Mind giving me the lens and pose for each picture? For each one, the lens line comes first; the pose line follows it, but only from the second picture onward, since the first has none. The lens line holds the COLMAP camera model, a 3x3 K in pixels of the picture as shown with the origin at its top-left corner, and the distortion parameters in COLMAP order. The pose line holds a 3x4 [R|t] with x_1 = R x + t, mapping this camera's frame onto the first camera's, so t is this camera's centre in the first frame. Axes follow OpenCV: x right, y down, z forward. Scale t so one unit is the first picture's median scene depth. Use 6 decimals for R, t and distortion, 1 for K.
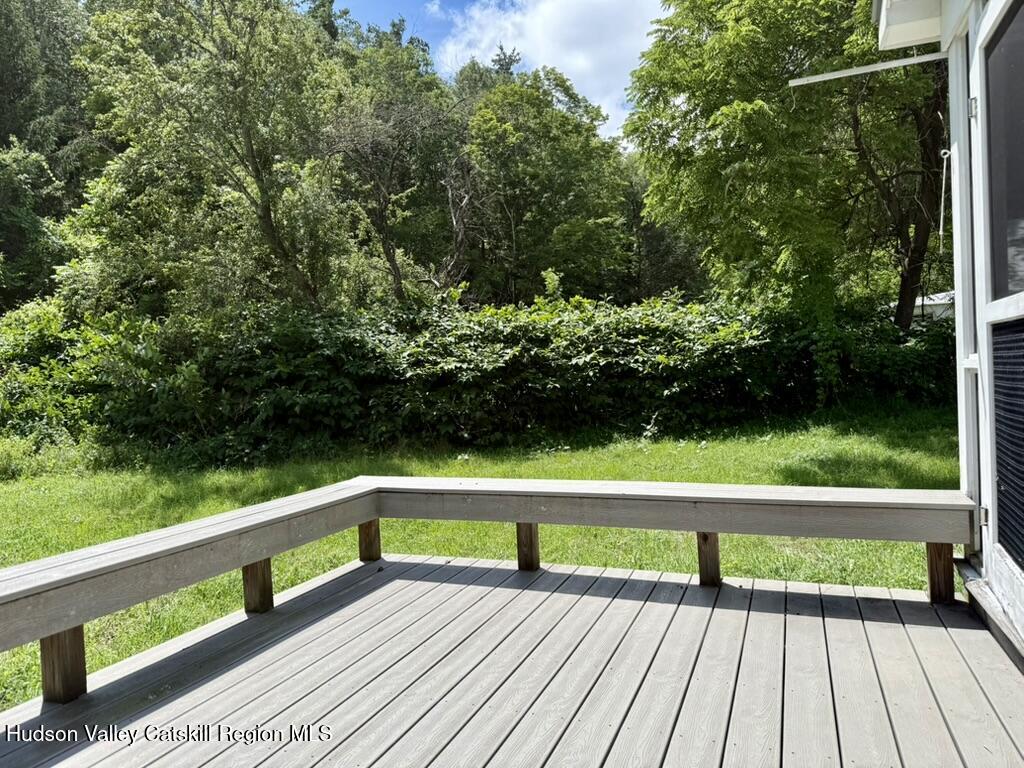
lens RADIAL K [[725.1, 0, 512.0], [0, 725.1, 384.0], [0, 0, 1]] dist [0.100667, -0.000261]
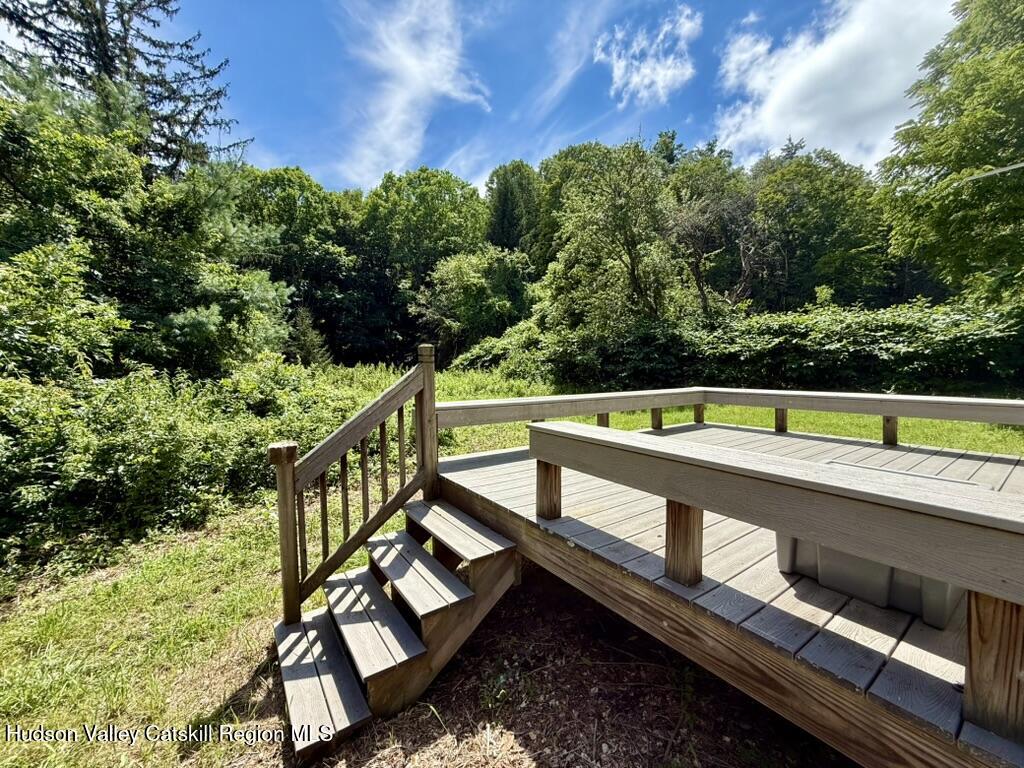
lens RADIAL K [[409.2, 0, 492.7], [0, 409.2, 386.8], [0, 0, 1]] dist [-0.013712, 0.000146]
pose [[0.813090, 0.058870, -0.579154, 0.010382], [-0.025110, 0.997494, 0.066140, 0.012577], [0.581597, -0.039235, 0.812531, -0.112107]]
